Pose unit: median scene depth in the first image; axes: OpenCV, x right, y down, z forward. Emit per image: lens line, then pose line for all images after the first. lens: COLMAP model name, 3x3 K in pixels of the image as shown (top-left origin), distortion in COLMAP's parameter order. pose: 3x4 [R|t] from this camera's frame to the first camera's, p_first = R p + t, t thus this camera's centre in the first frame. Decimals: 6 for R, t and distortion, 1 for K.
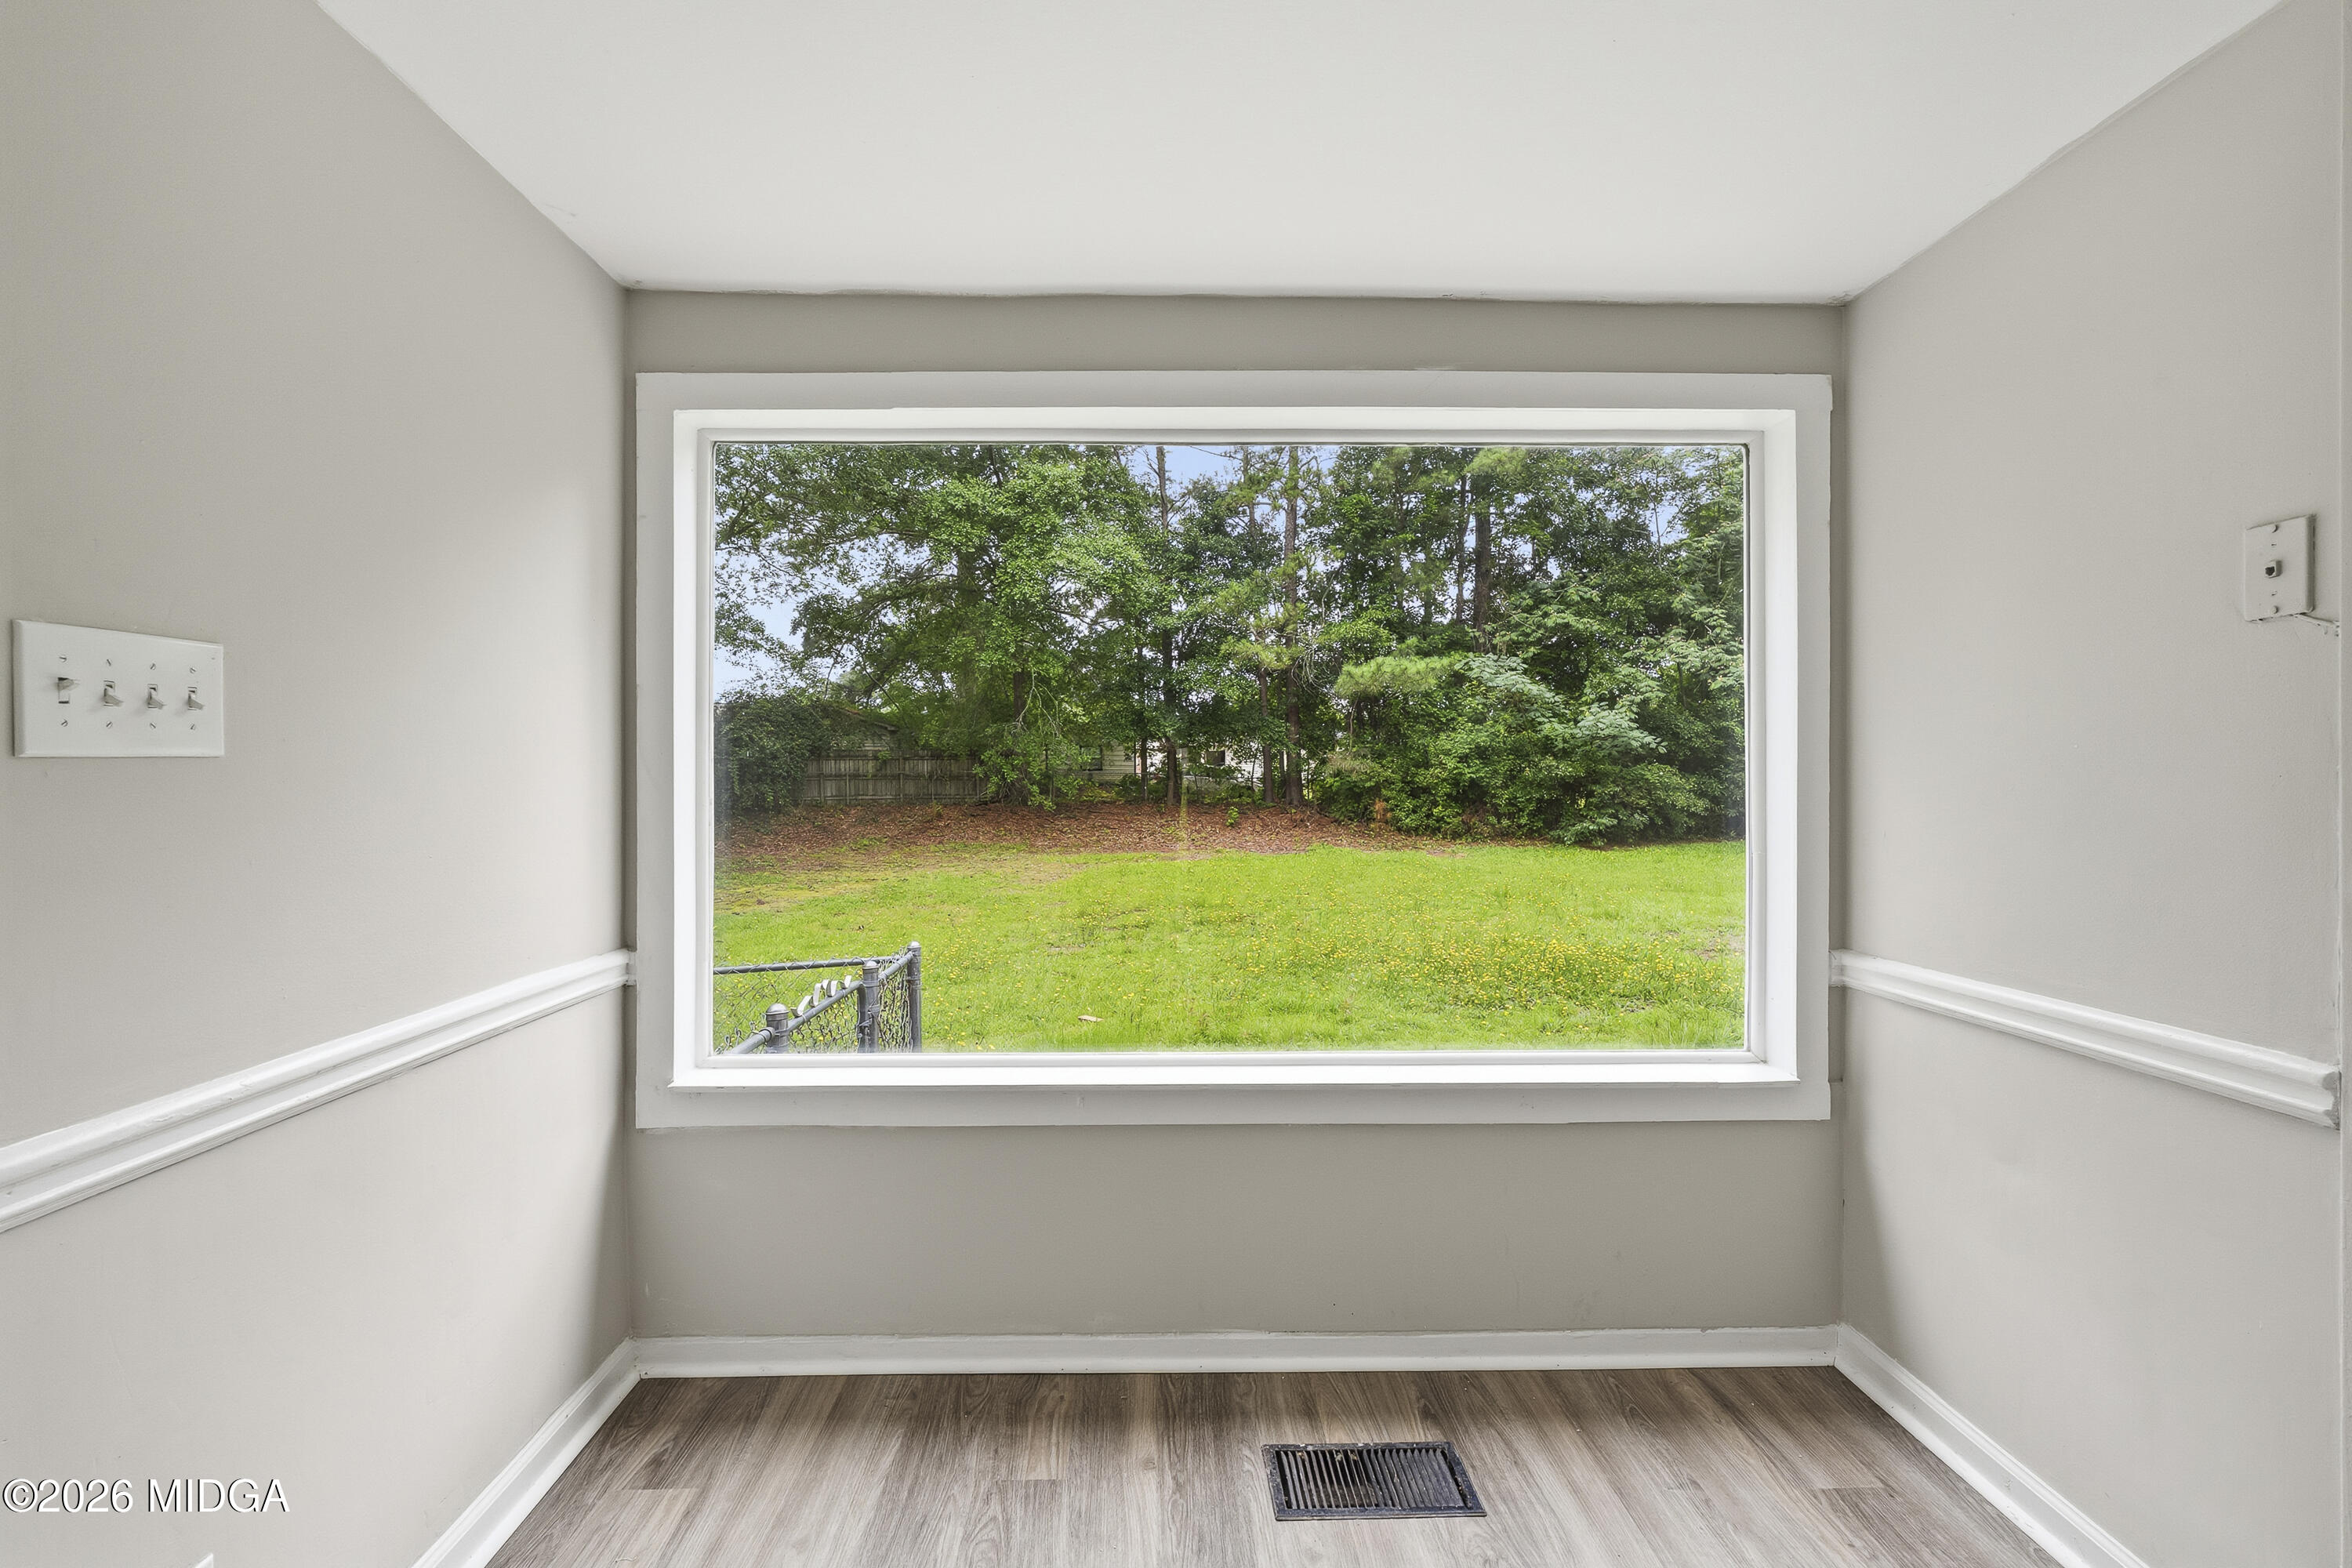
lens RADIAL K [[1053.6, 0, 1168.3], [0, 1053.6, 785.1], [0, 0, 1]] dist [-0.006939, 0.000611]
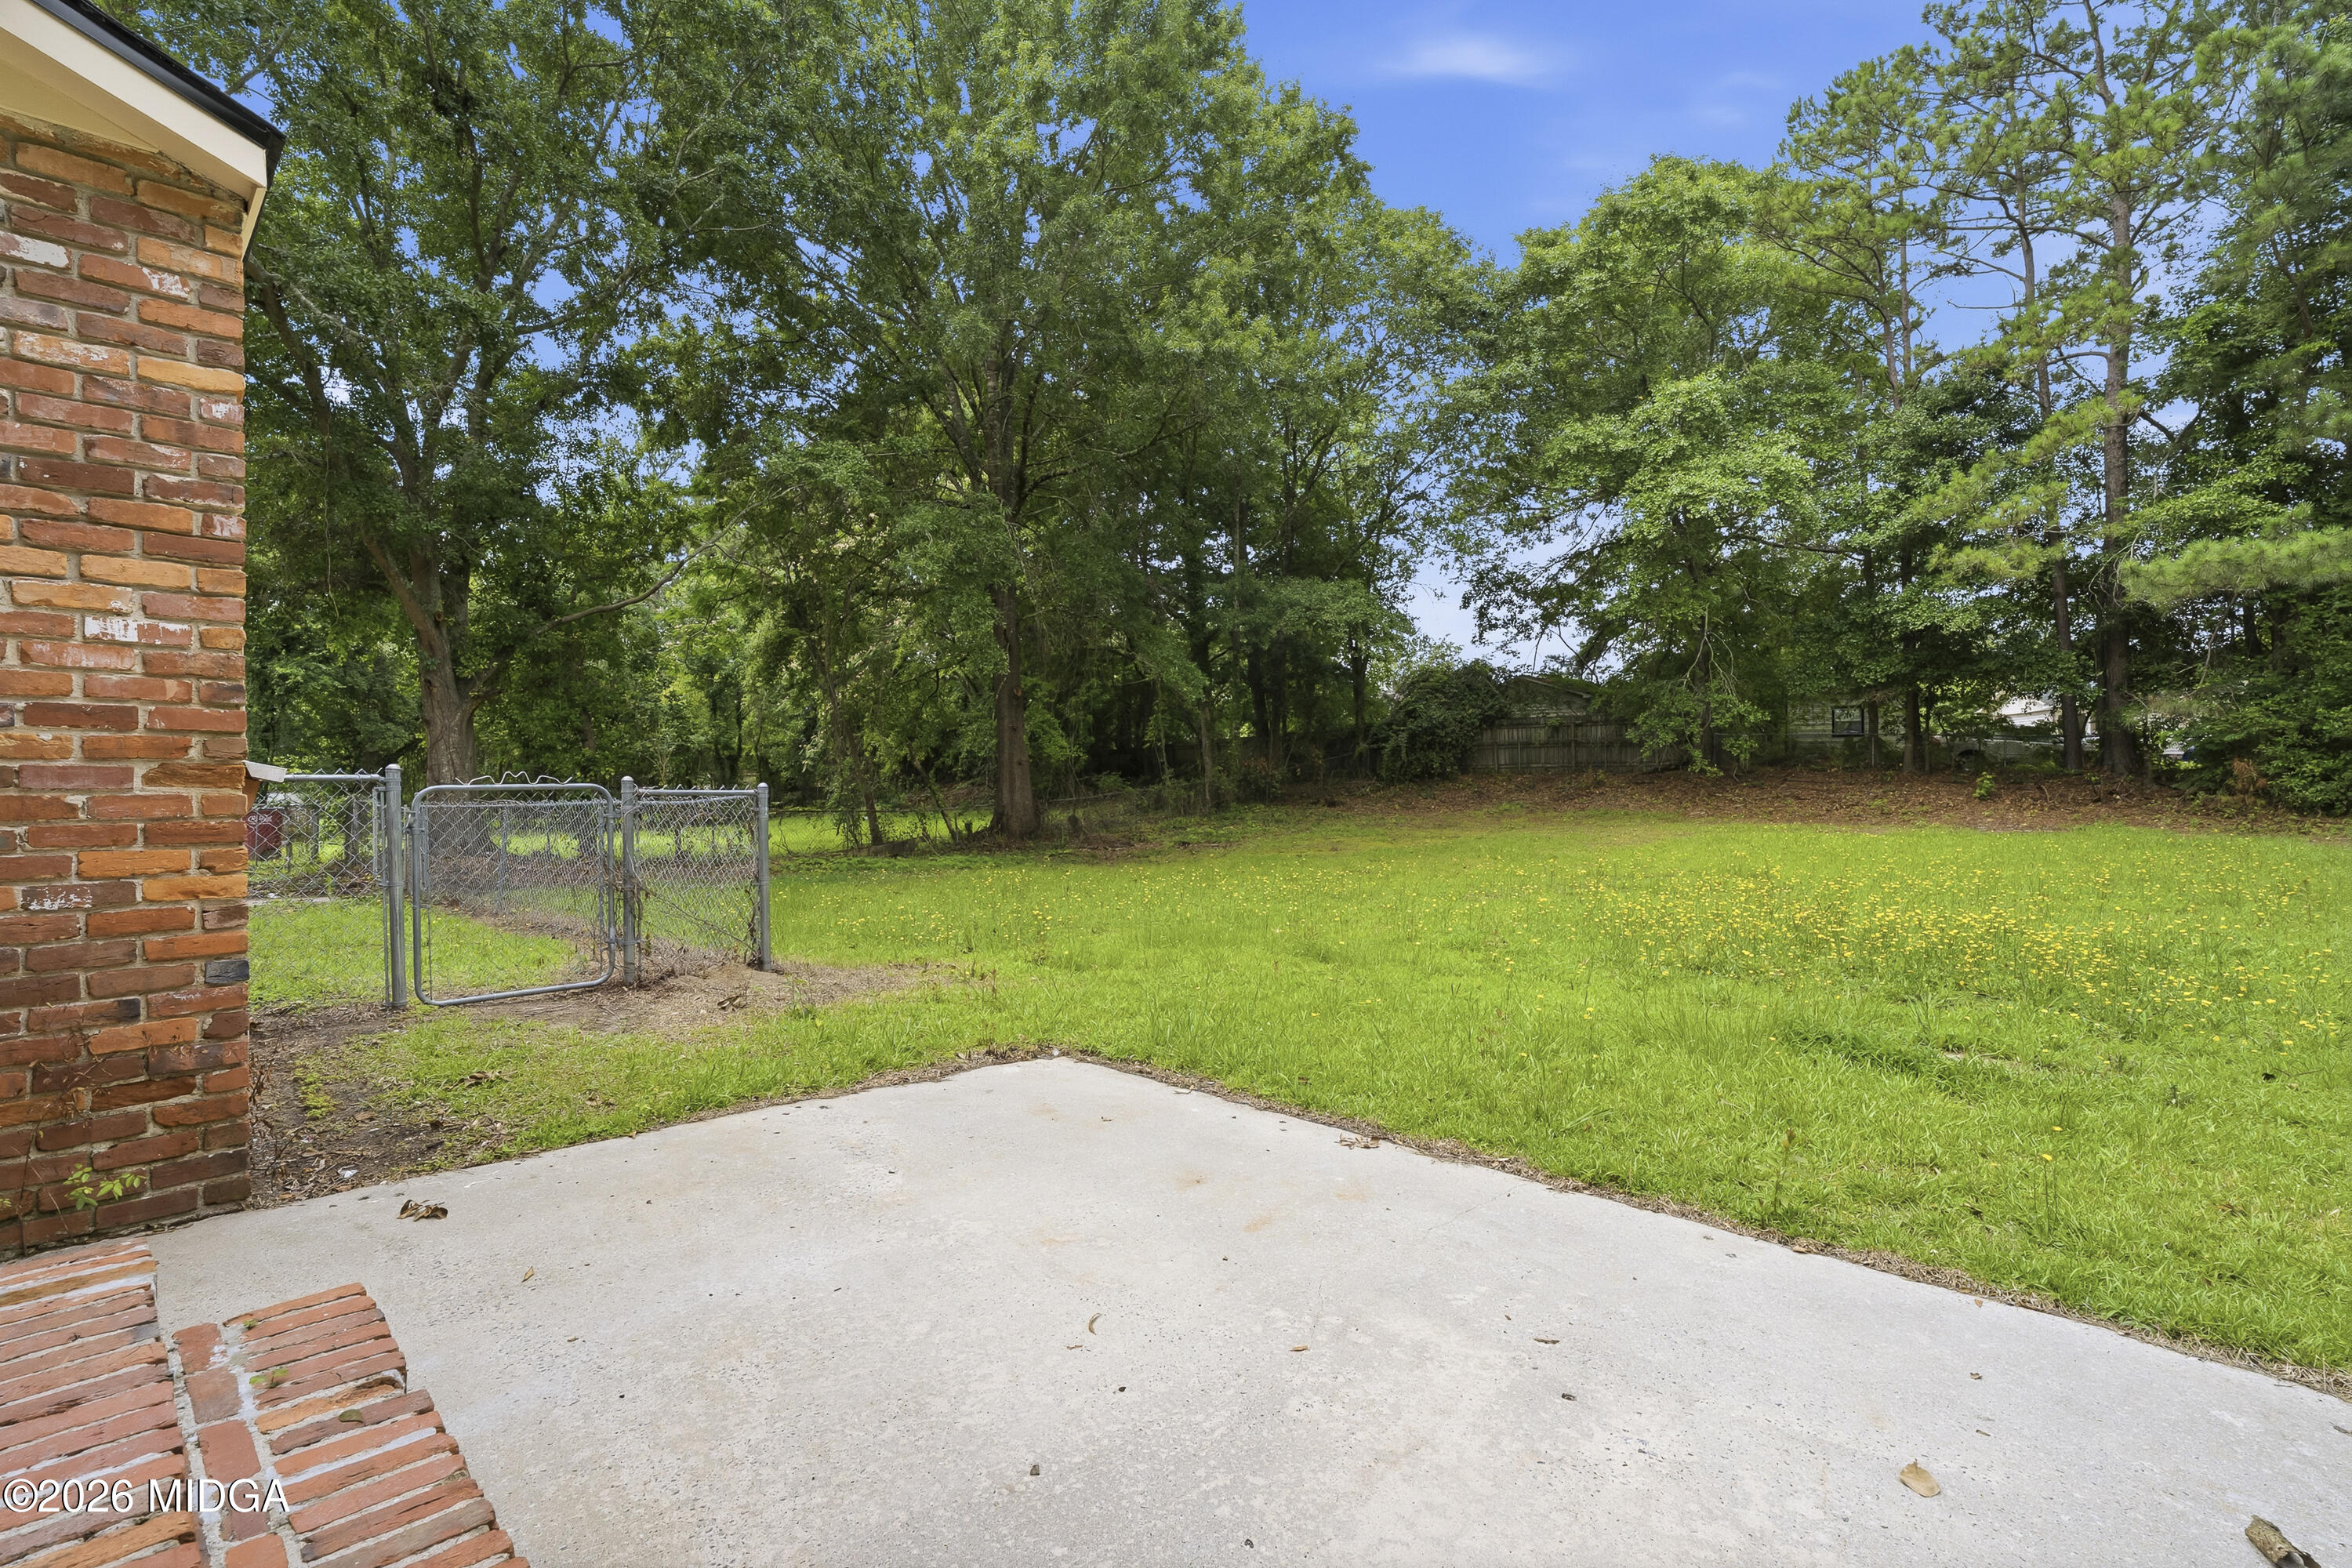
lens RADIAL K [[1053.6, 0, 1173.8], [0, 1053.6, 775.3], [0, 0, 1]] dist [-0.006939, 0.000611]
pose [[0.710511, 0.000329, -0.703686, 0.184506], [-0.000670, 1.000000, -0.000208, 0.024001], [0.703686, 0.000619, 0.710511, 0.069038]]
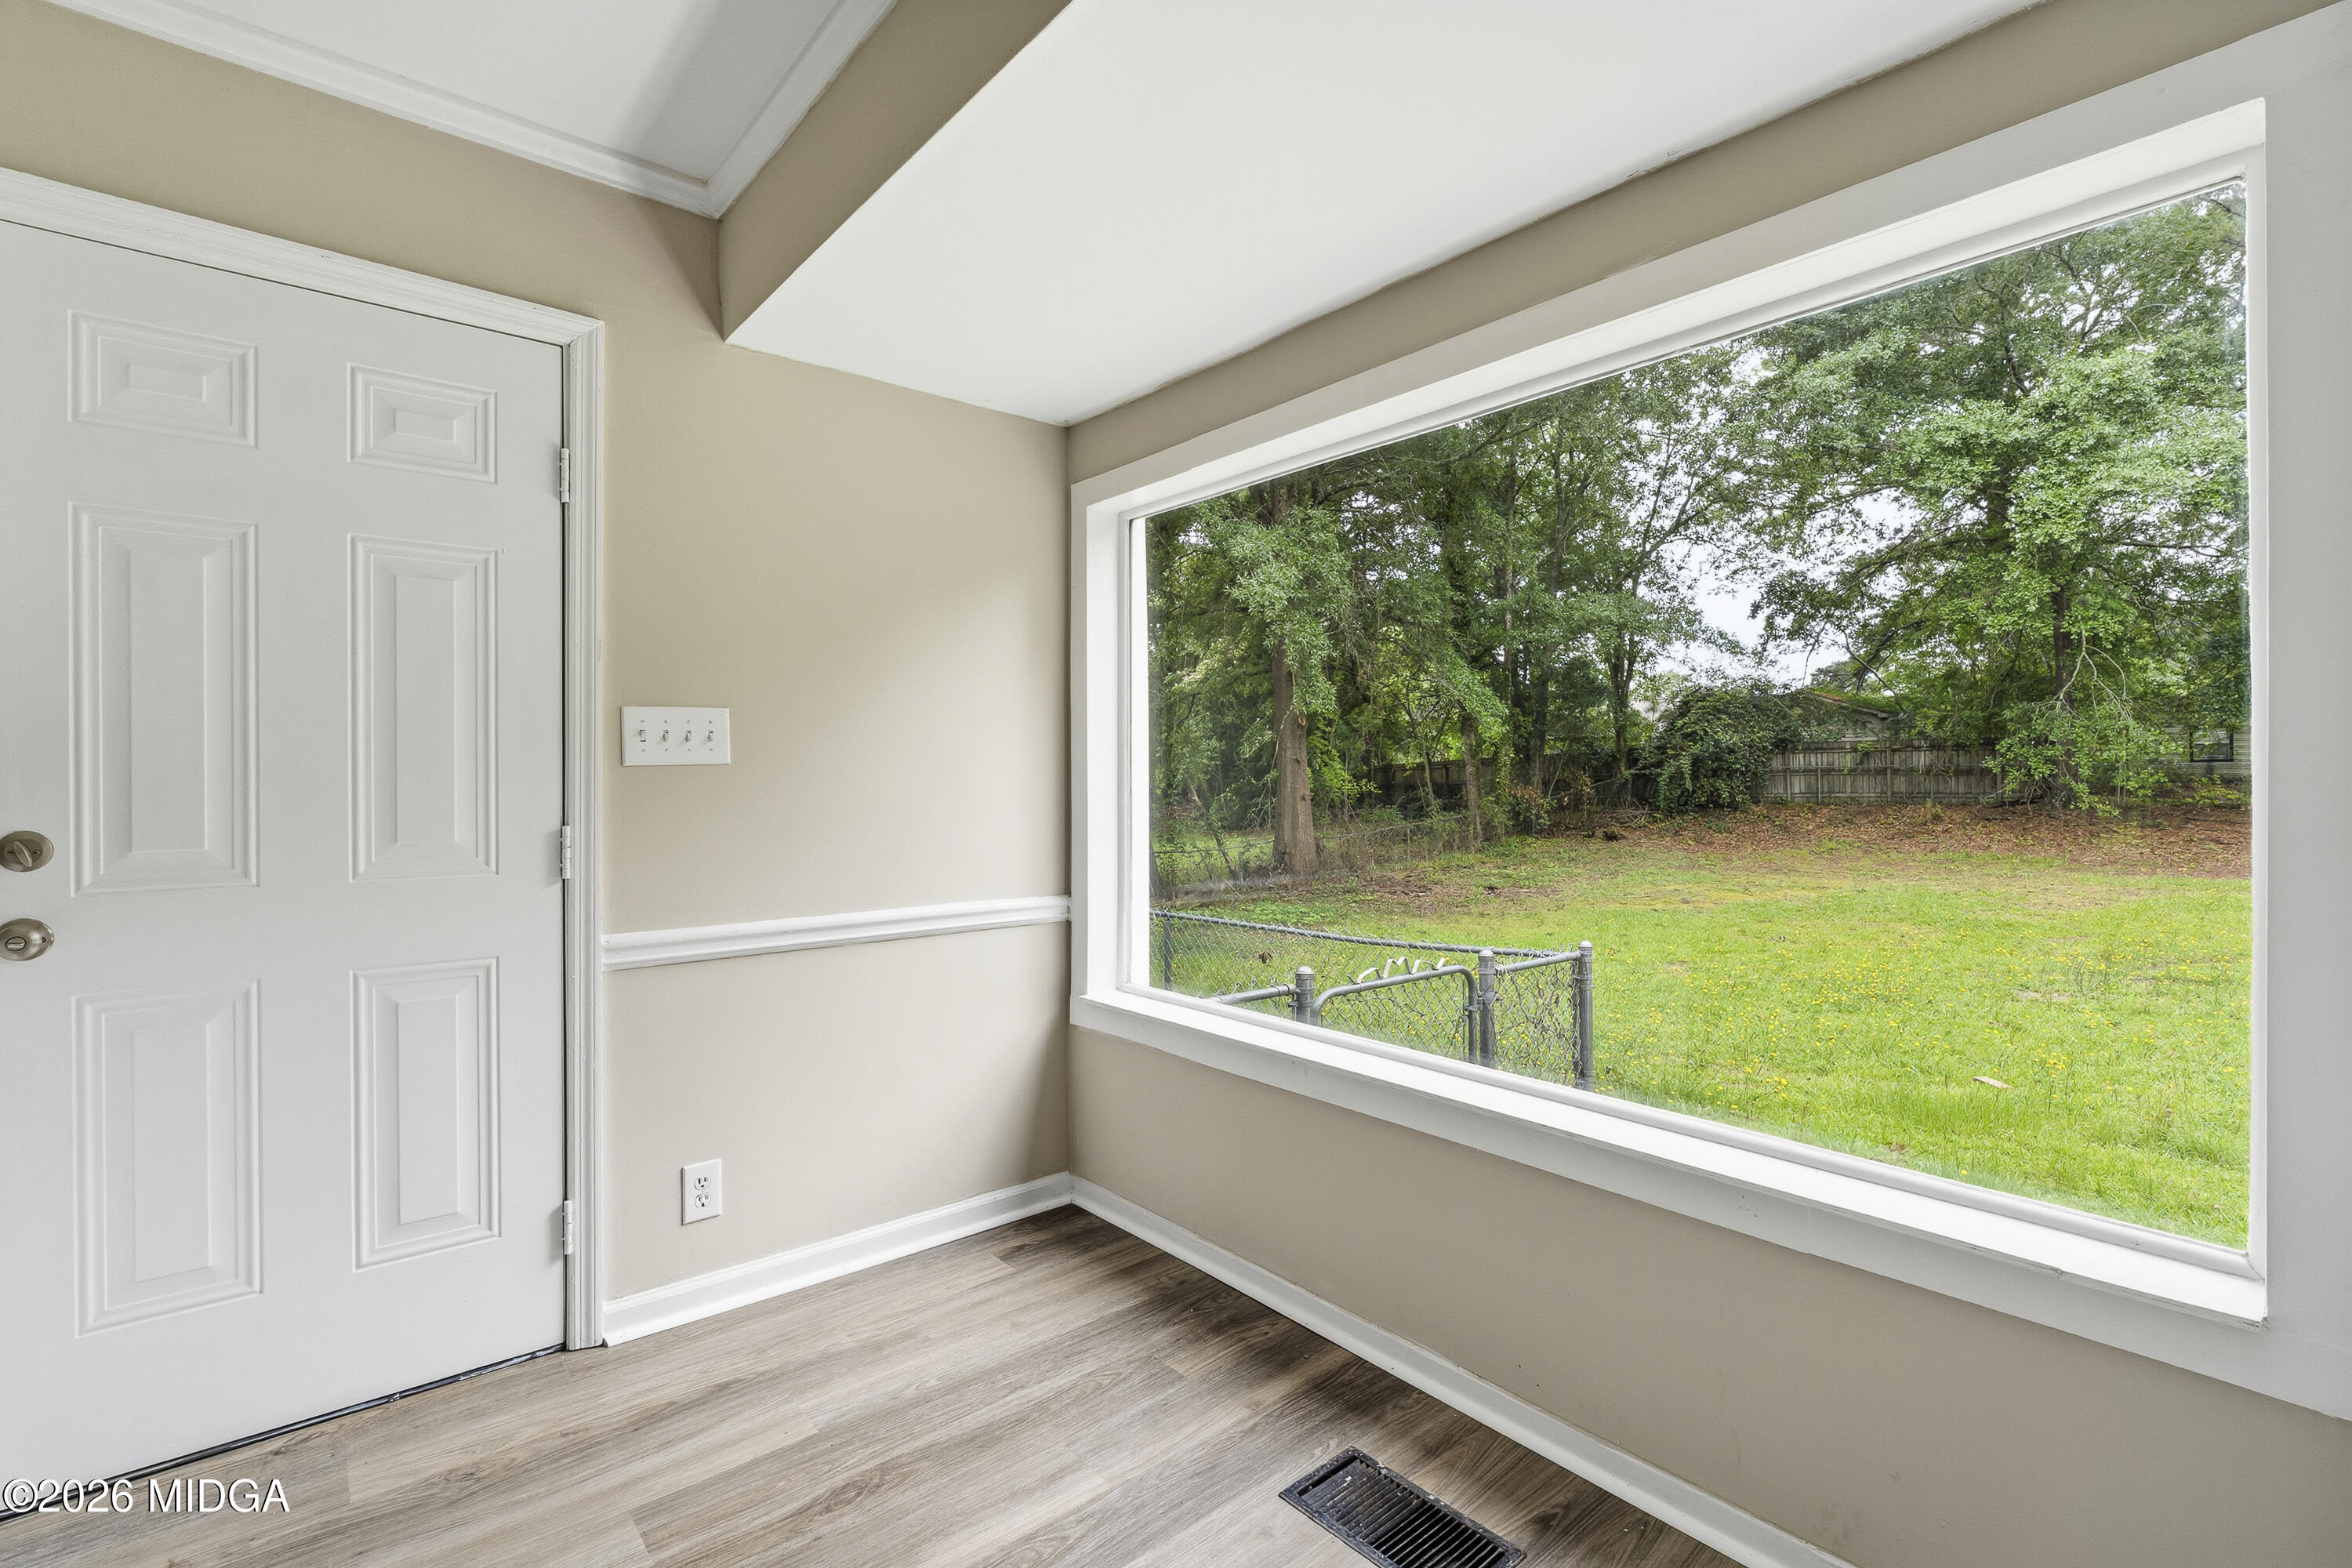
lens RADIAL K [[1053.6, 0, 1180.5], [0, 1053.6, 779.4], [0, 0, 1]] dist [-0.006939, 0.000611]
pose [[0.633816, 0.001753, -0.773482, 0.047279], [-0.002548, 0.999997, 0.000178, -0.000004], [0.773479, 0.001858, 0.633819, 0.015465]]
